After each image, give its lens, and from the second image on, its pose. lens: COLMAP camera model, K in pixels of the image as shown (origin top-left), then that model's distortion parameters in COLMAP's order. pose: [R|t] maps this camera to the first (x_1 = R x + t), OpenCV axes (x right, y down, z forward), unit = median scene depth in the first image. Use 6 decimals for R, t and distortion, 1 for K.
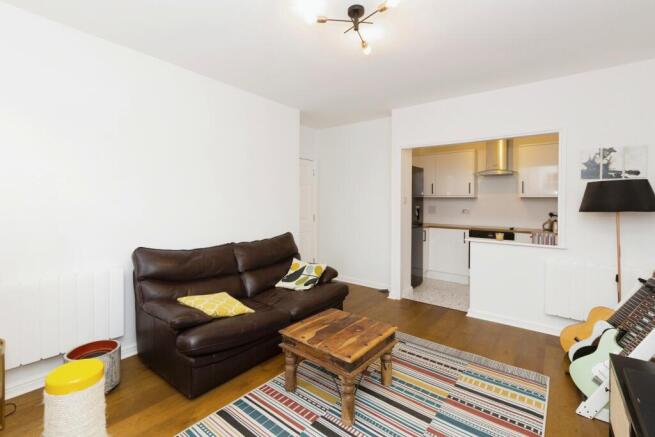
lens RADIAL K [[292.4, 0, 327.4], [0, 292.4, 203.0], [0, 0, 1]] dist [0.000104, 0.000007]
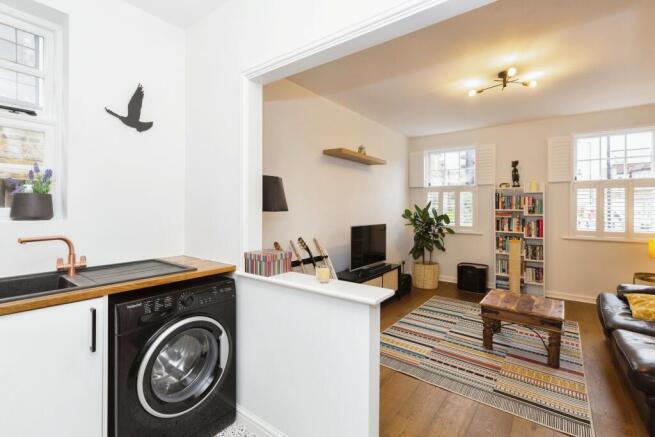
lens RADIAL K [[296.2, 0, 316.4], [0, 296.2, 209.7], [0, 0, 1]] dist [0.000464, 0.000214]
pose [[-0.999762, -0.012949, 0.017530, 0.752257], [-0.012932, 0.999916, 0.001061, 0.017174], [-0.017543, 0.000834, -0.999846, 1.856394]]
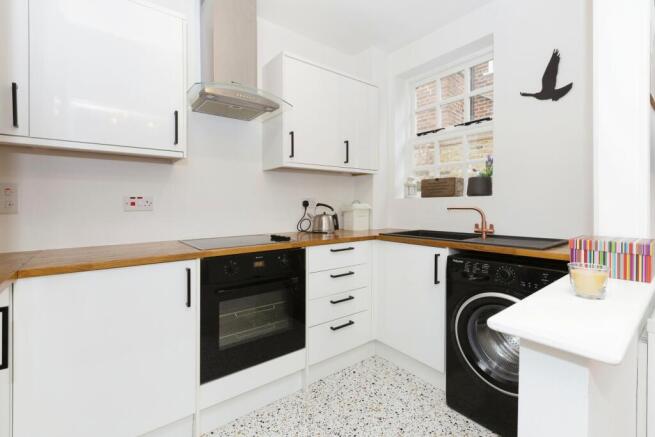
lens RADIAL K [[292.4, 0, 327.4], [0, 292.4, 203.0], [0, 0, 1]] dist [0.000104, 0.000007]
pose [[0.237993, -0.002511, 0.971264, 0.401425], [0.007218, 0.999974, 0.000817, 0.065142], [-0.971240, 0.006816, 0.238004, 1.454299]]
